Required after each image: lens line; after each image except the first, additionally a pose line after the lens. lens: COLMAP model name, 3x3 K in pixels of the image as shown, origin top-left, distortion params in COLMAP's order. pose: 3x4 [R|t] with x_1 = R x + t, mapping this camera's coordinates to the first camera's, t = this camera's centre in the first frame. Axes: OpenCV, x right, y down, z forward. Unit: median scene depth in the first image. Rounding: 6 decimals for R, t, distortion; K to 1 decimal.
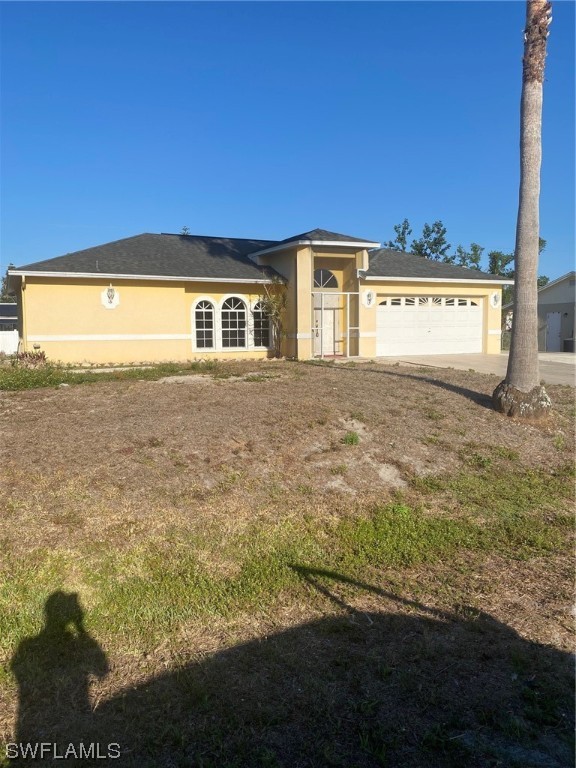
lens RADIAL K [[588.3, 0, 288.0], [0, 588.3, 384.0], [0, 0, 1]] dist [0.043509, -0.060332]
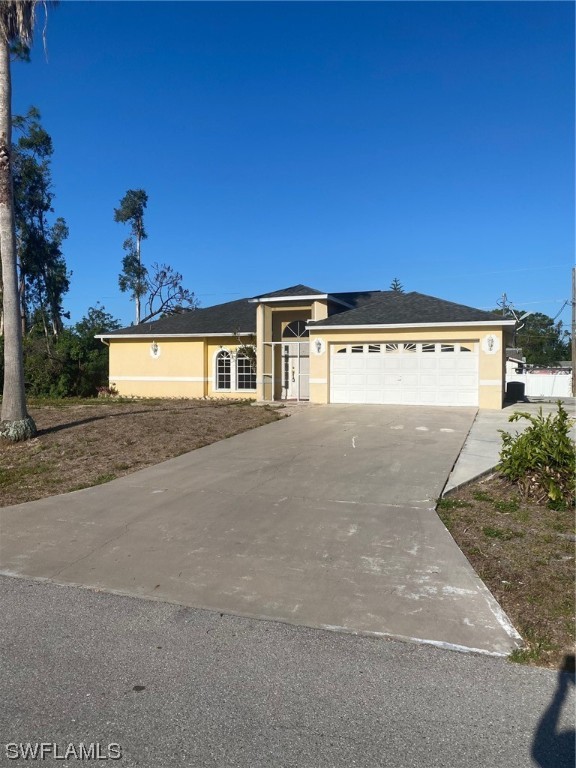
lens RADIAL K [[588.3, 0, 288.0], [0, 588.3, 384.0], [0, 0, 1]] dist [0.043509, -0.060332]
pose [[0.673199, 0.027548, -0.738948, 0.863382], [-0.082054, 0.995917, -0.037625, -0.034877], [0.734894, 0.085963, 0.672711, 0.258183]]
